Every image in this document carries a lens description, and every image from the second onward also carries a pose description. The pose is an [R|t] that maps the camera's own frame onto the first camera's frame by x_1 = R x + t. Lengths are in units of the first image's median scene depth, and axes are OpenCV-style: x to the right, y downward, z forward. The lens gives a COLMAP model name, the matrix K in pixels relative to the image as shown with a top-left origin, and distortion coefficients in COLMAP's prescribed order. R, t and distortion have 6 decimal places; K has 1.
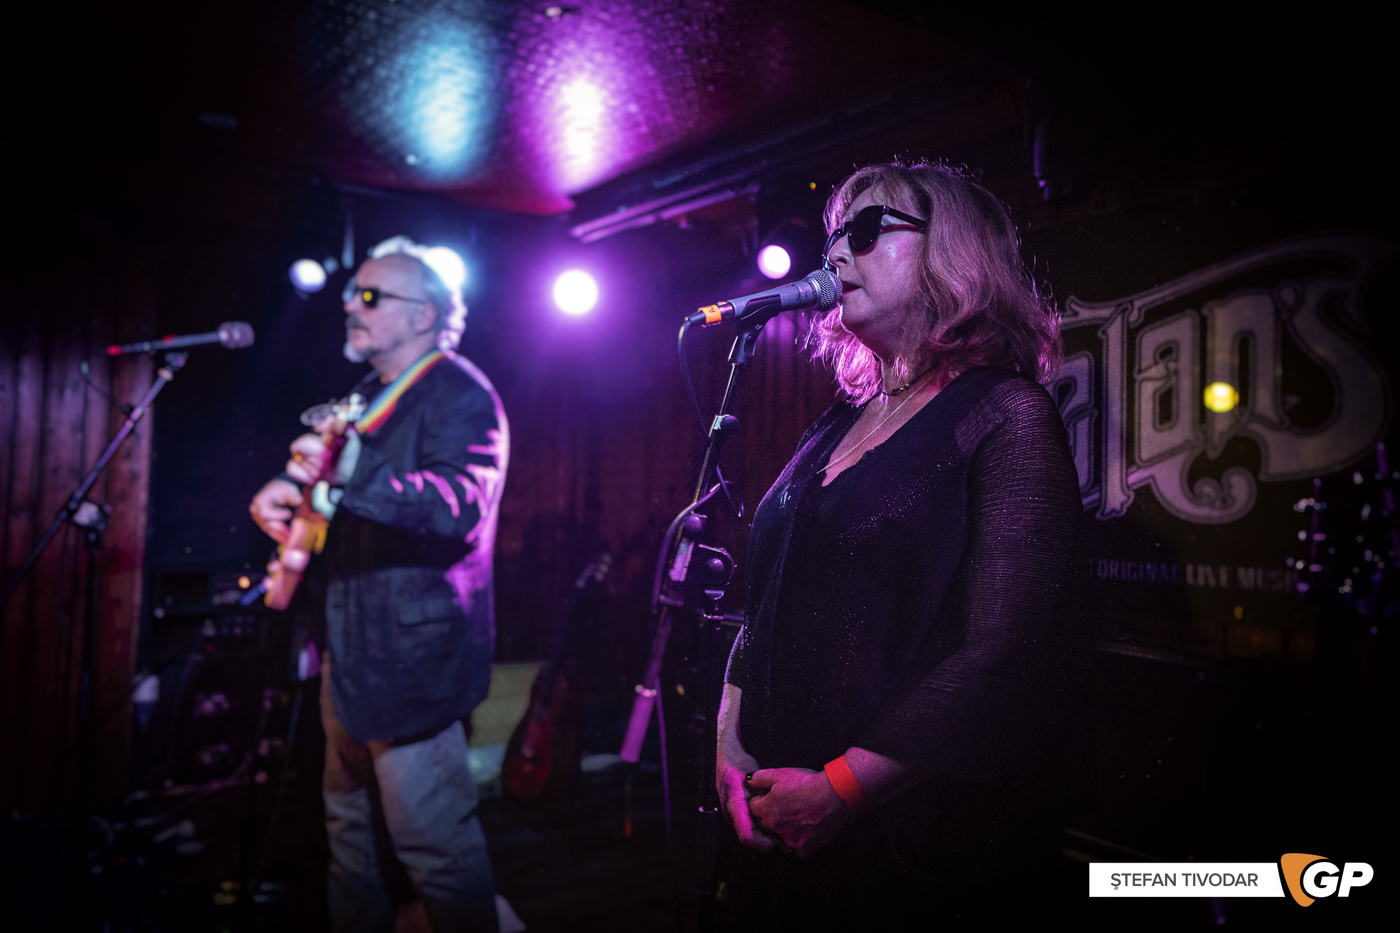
lens RADIAL K [[1080.9, 0, 693.9], [0, 1080.9, 465.7], [0, 0, 1]] dist [0.009812, 0.004571]
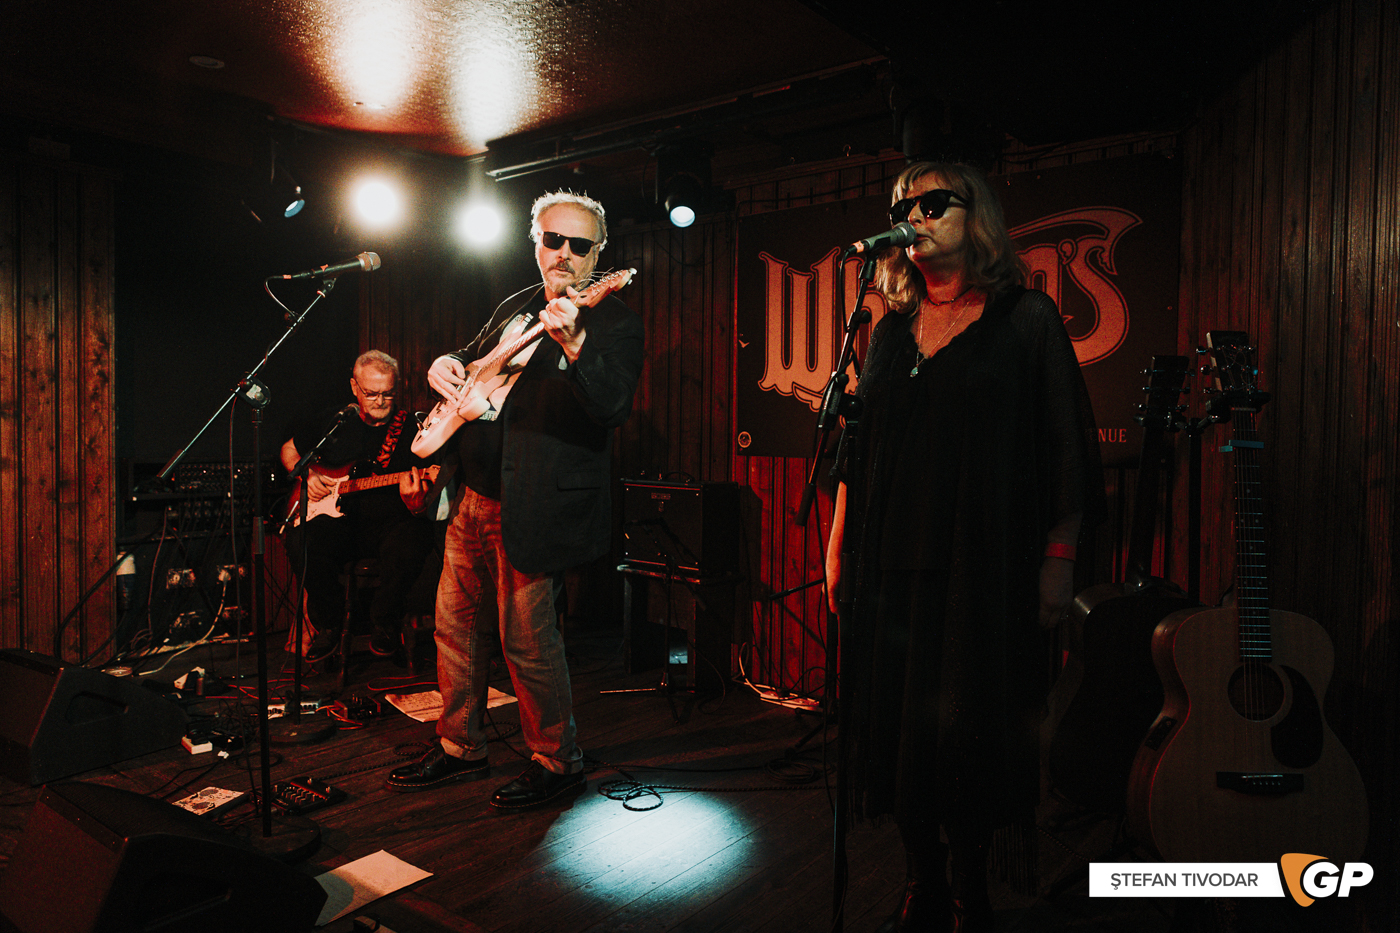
lens RADIAL K [[944.8, 0, 702.7], [0, 944.8, 459.9], [0, 0, 1]] dist [-0.032913, 0.022585]
pose [[0.966996, -0.025685, 0.253492, -0.264503], [0.004382, 0.996435, 0.084246, 0.023836], [-0.254753, -0.080355, 0.963662, -0.151565]]
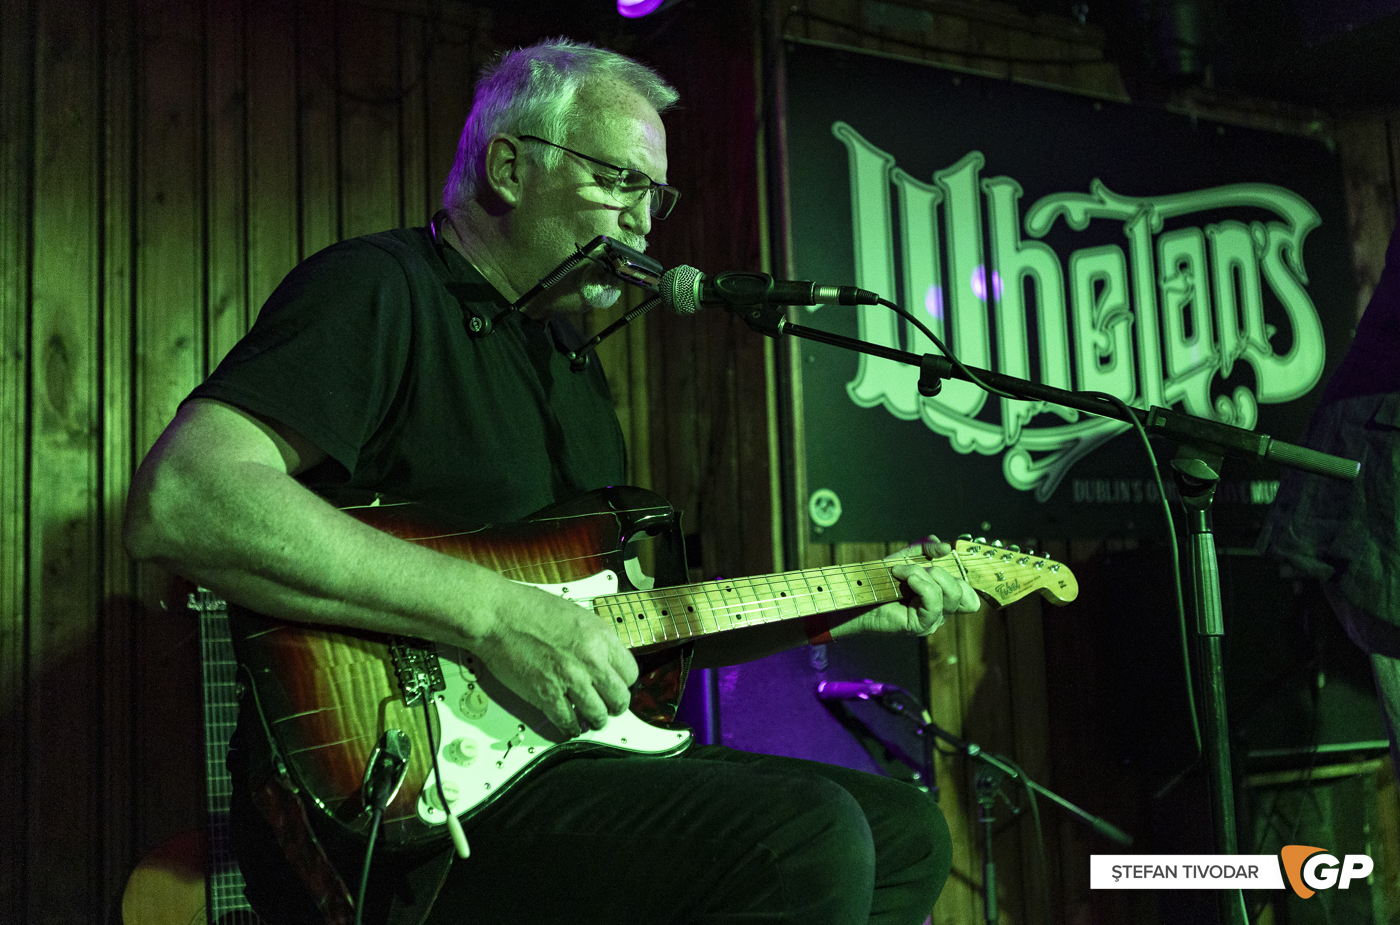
lens RADIAL K [[1681.0, 0, 758.0], [0, 1681.0, 422.5], [0, 0, 1]] dist [-0.022609, 0.008533]
pose [[0.078033, 0.096220, 0.992297, -1.053830], [0.001896, 0.995315, -0.096662, 0.176614], [-0.996949, 0.009424, 0.077485, 1.250719]]
